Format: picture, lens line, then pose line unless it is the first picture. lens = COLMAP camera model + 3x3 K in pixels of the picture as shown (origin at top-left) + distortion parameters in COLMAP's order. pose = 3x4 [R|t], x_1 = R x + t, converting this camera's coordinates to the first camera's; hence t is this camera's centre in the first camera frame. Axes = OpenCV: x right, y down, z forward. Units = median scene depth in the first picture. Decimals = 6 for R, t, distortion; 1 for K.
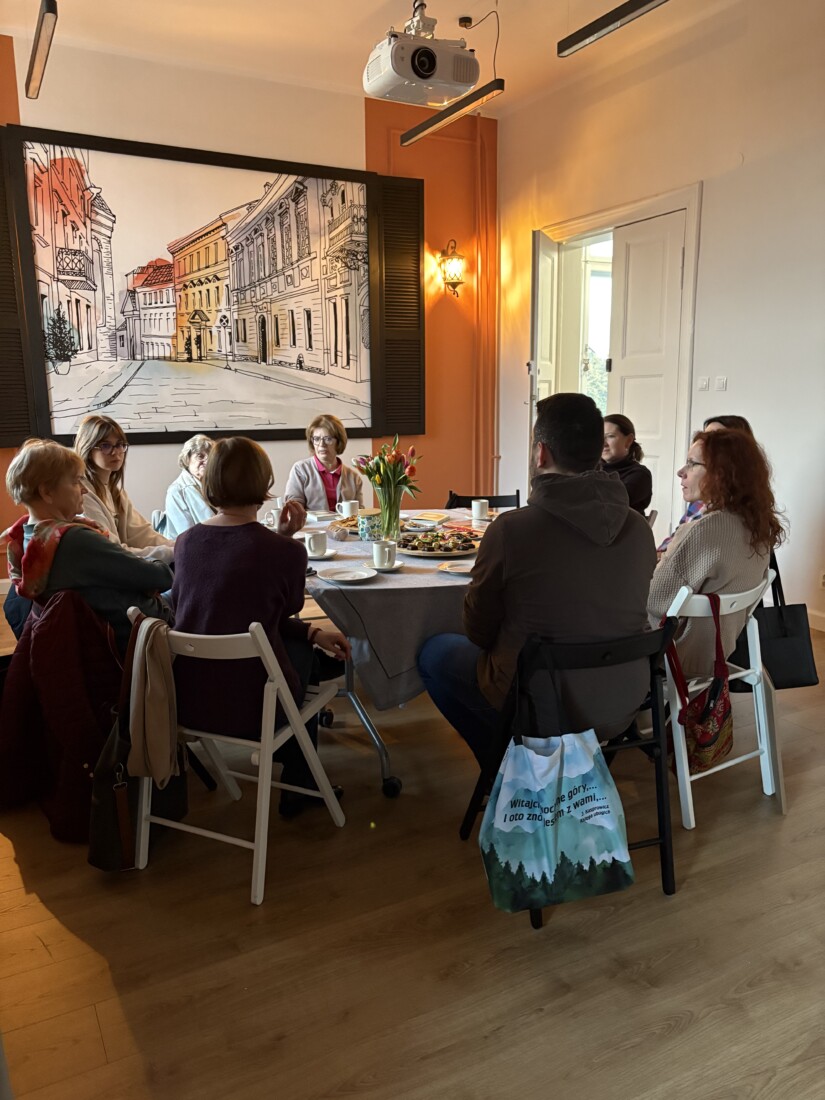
lens RADIAL K [[821.1, 0, 412.5], [0, 821.1, 550.0], [0, 0, 1]] dist [0.000406, 0.049274]
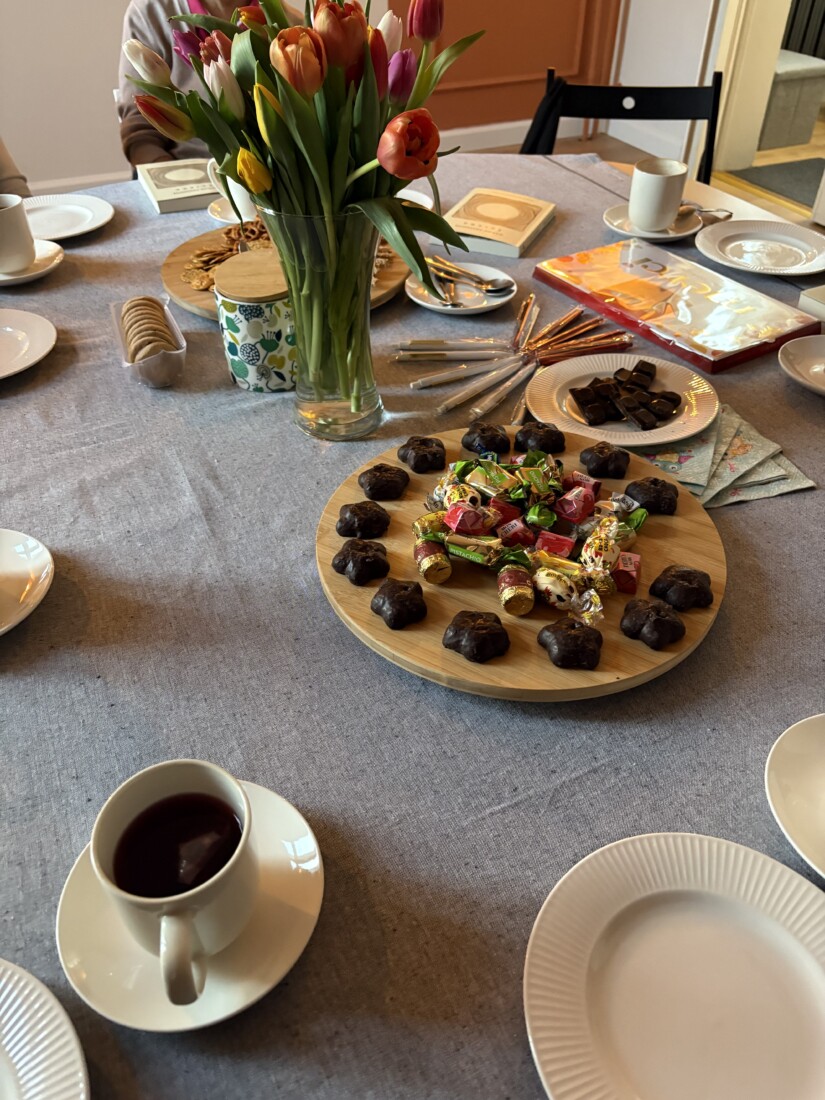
lens RADIAL K [[821.1, 0, 412.5], [0, 821.1, 550.0], [0, 0, 1]] dist [0.000406, 0.049274]
pose [[0.997882, 0.053308, -0.037274, 0.011864], [-0.027091, 0.861561, 0.506931, -0.129045], [0.059137, -0.504847, 0.861181, 0.918043]]
